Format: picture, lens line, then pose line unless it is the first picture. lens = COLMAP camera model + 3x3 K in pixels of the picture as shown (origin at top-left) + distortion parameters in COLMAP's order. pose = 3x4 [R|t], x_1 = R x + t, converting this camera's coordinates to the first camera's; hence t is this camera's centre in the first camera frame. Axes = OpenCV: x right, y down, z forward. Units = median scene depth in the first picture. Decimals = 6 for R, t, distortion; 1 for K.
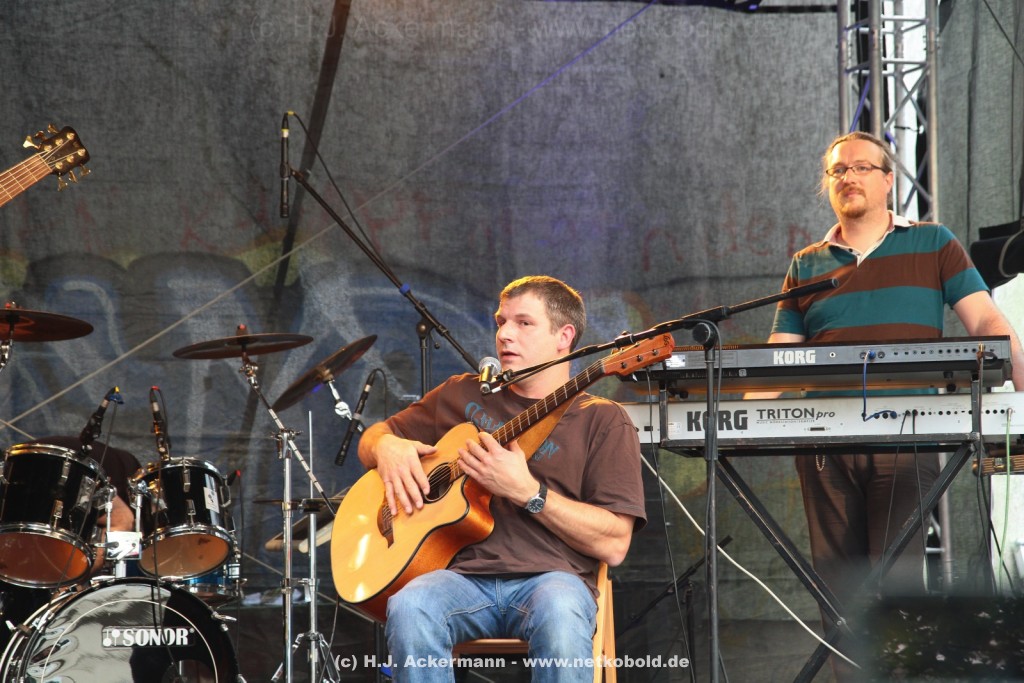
lens RADIAL K [[2453.3, 0, 500.5], [0, 2453.3, 352.9], [0, 0, 1]] dist [0.393658, 0.000000]
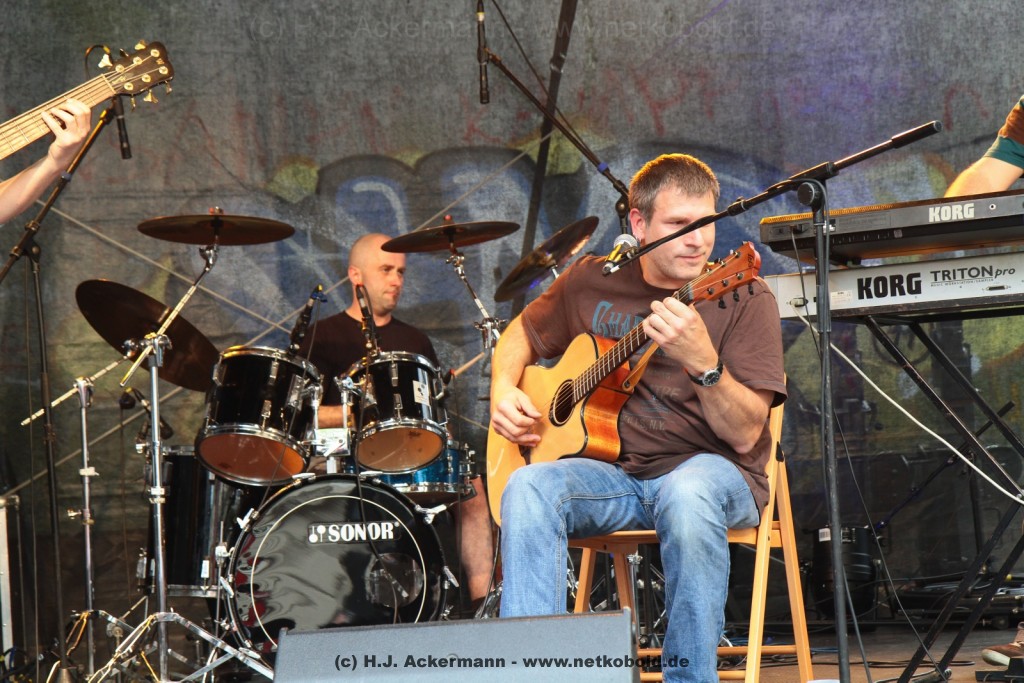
lens RADIAL K [[2283.4, 0, 504.1], [0, 2283.4, 346.2], [0, 0, 1]] dist [0.348267, 0.000000]
pose [[0.977212, -0.051959, -0.205808, 0.108325], [0.061716, 0.997240, 0.041274, 0.004680], [0.203096, -0.053035, 0.977722, 0.106368]]
